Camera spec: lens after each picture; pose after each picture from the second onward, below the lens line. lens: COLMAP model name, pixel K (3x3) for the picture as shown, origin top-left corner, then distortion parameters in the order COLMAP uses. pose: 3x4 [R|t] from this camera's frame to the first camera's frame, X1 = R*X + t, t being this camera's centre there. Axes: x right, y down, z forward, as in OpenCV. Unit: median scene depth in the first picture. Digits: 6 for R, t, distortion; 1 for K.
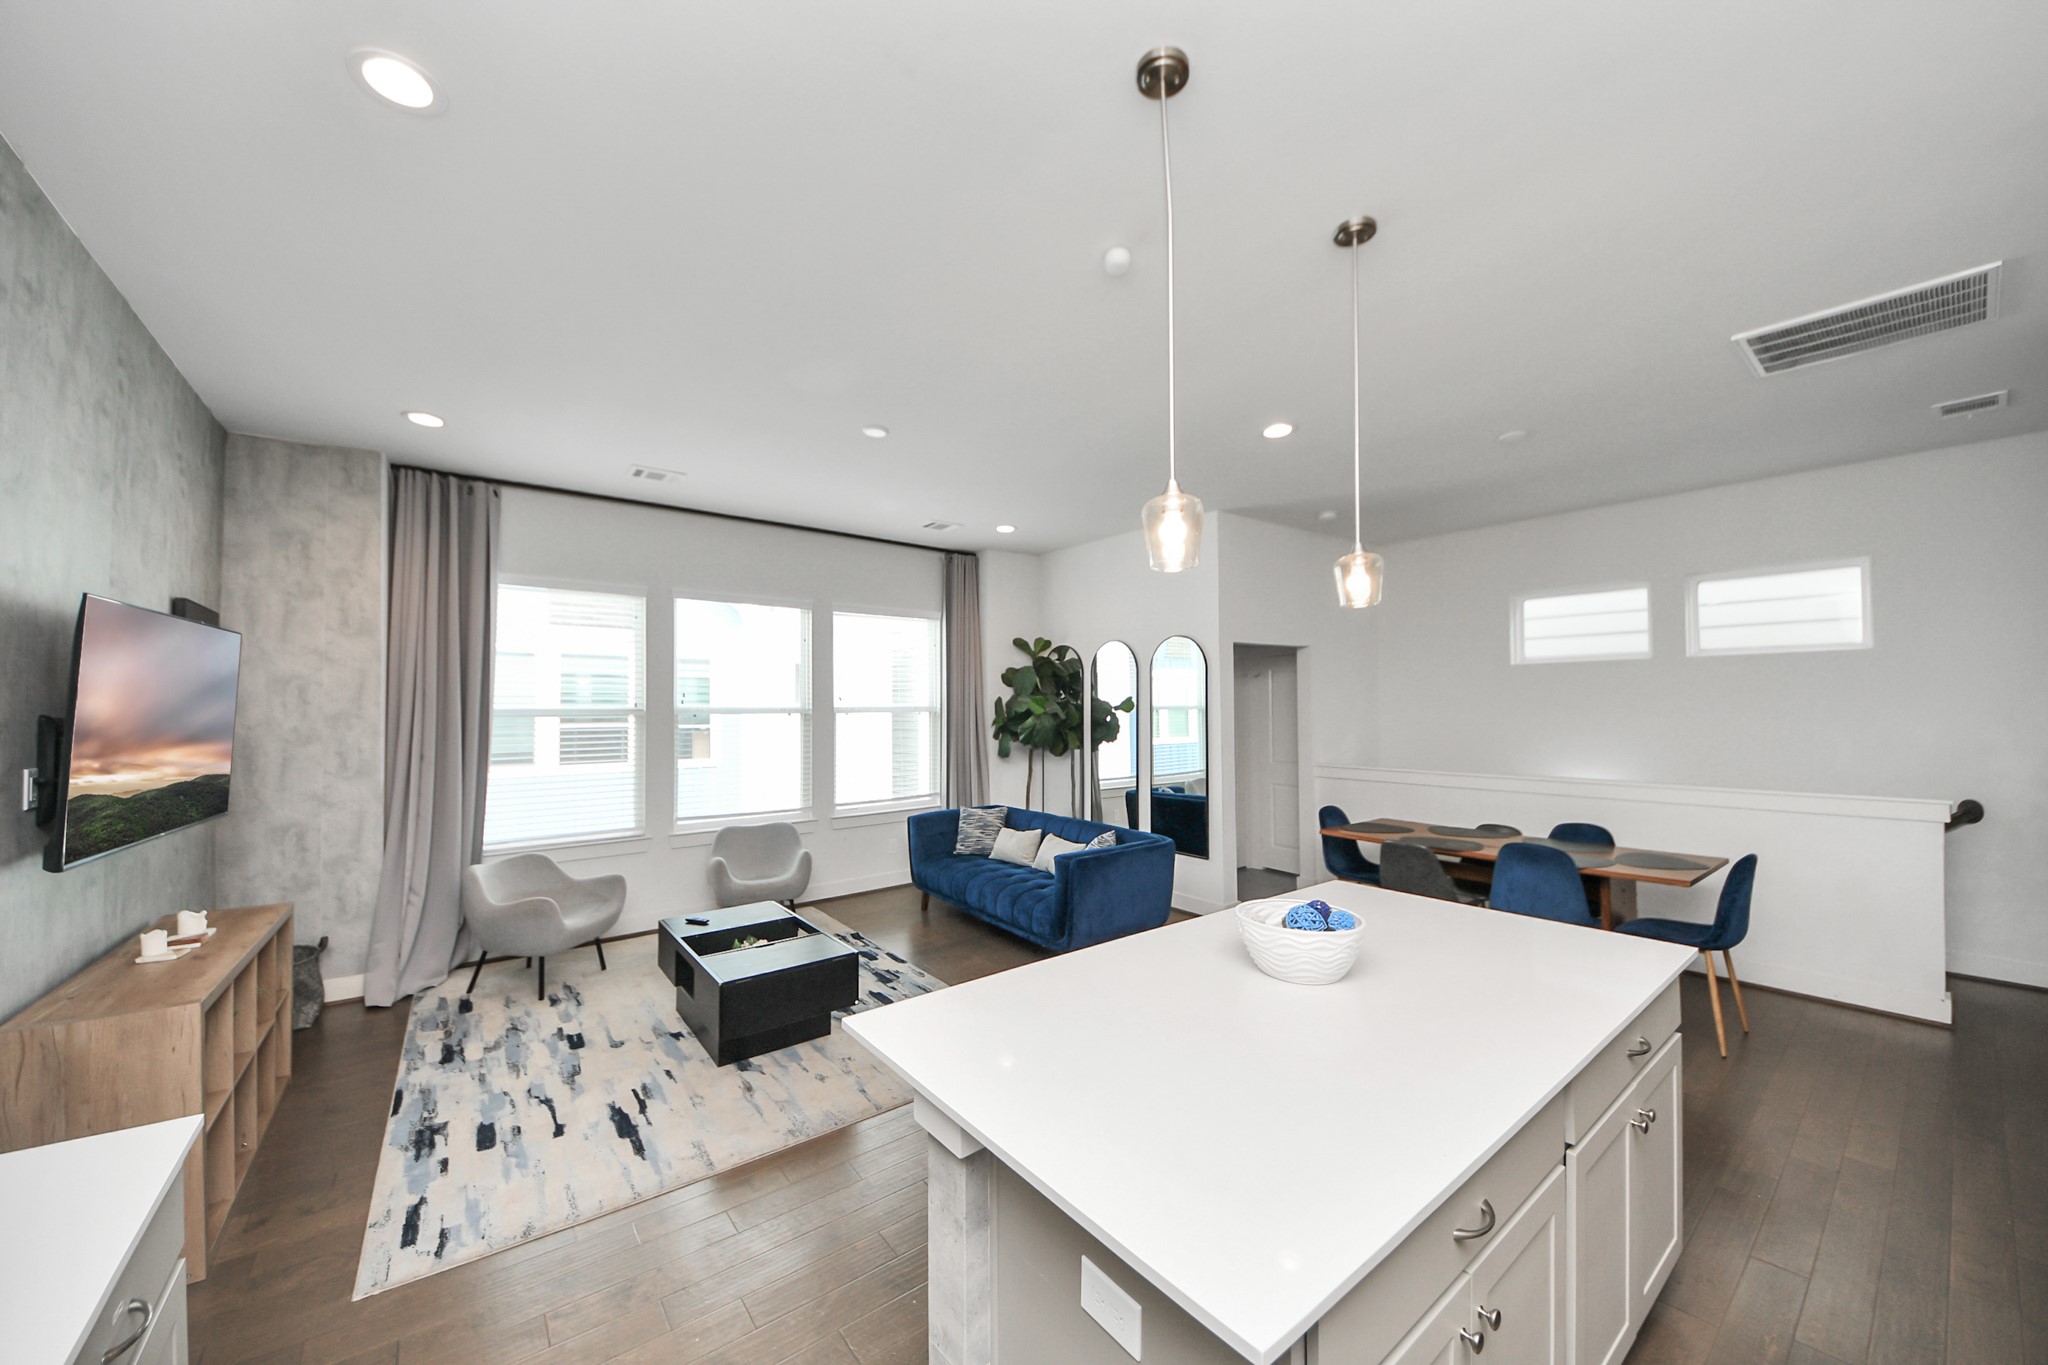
lens RADIAL K [[747.2, 0, 1035.9], [0, 747.2, 666.9], [0, 0, 1]] dist [0.012133, -0.008749]
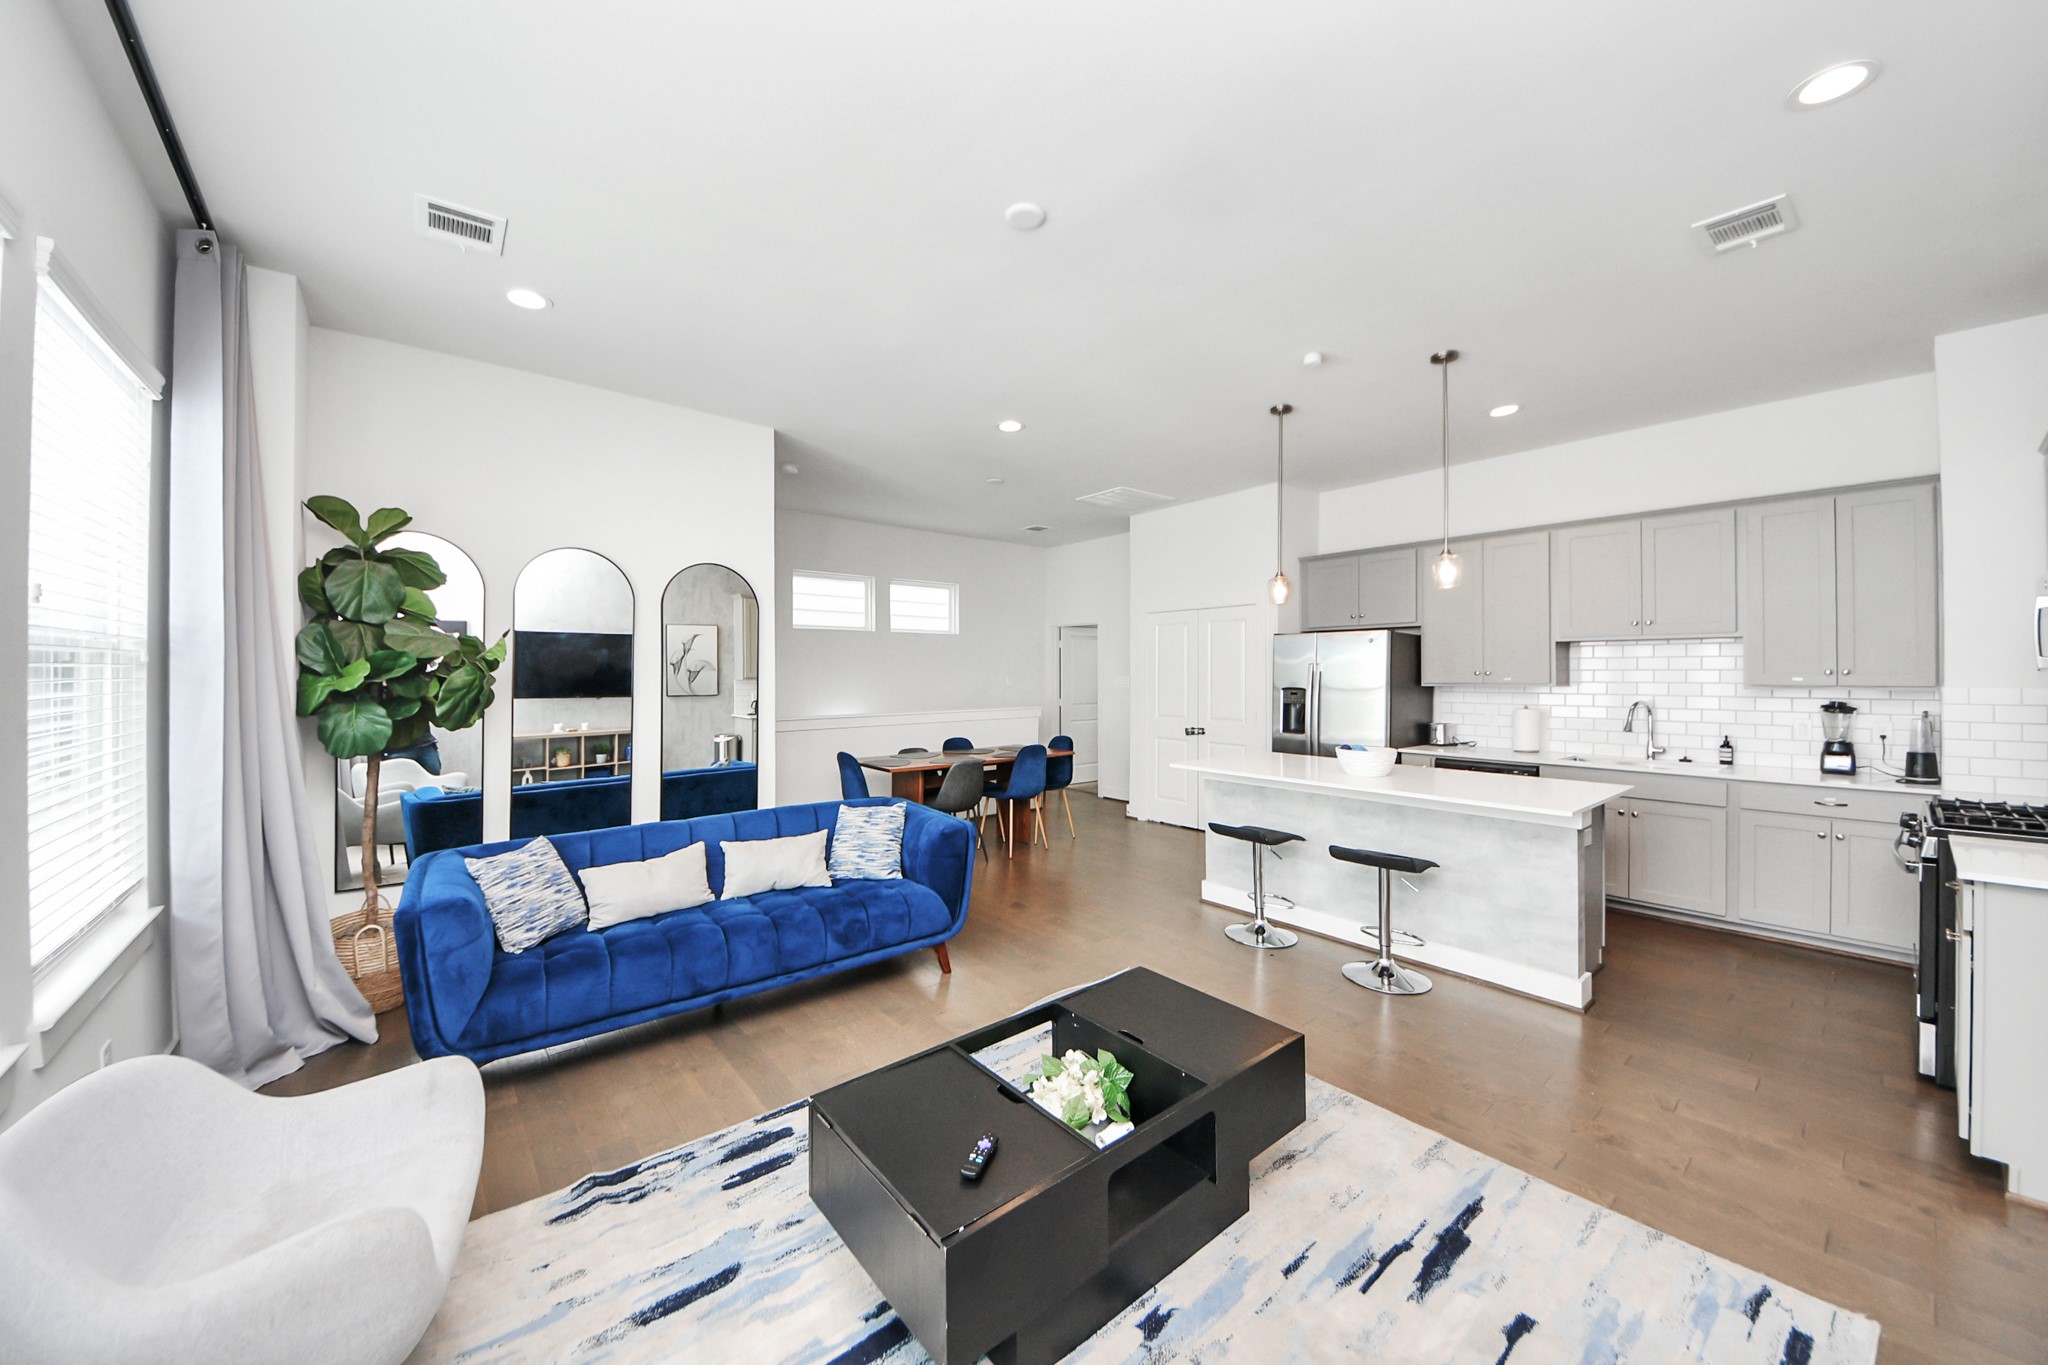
lens RADIAL K [[747.2, 0, 1035.9], [0, 747.2, 666.9], [0, 0, 1]] dist [0.012133, -0.008749]
pose [[-0.041684, 0.013830, 0.999035, -1.158229], [-0.051653, 0.998537, -0.015979, 0.115973], [-0.997795, -0.052269, -0.040909, 1.361068]]
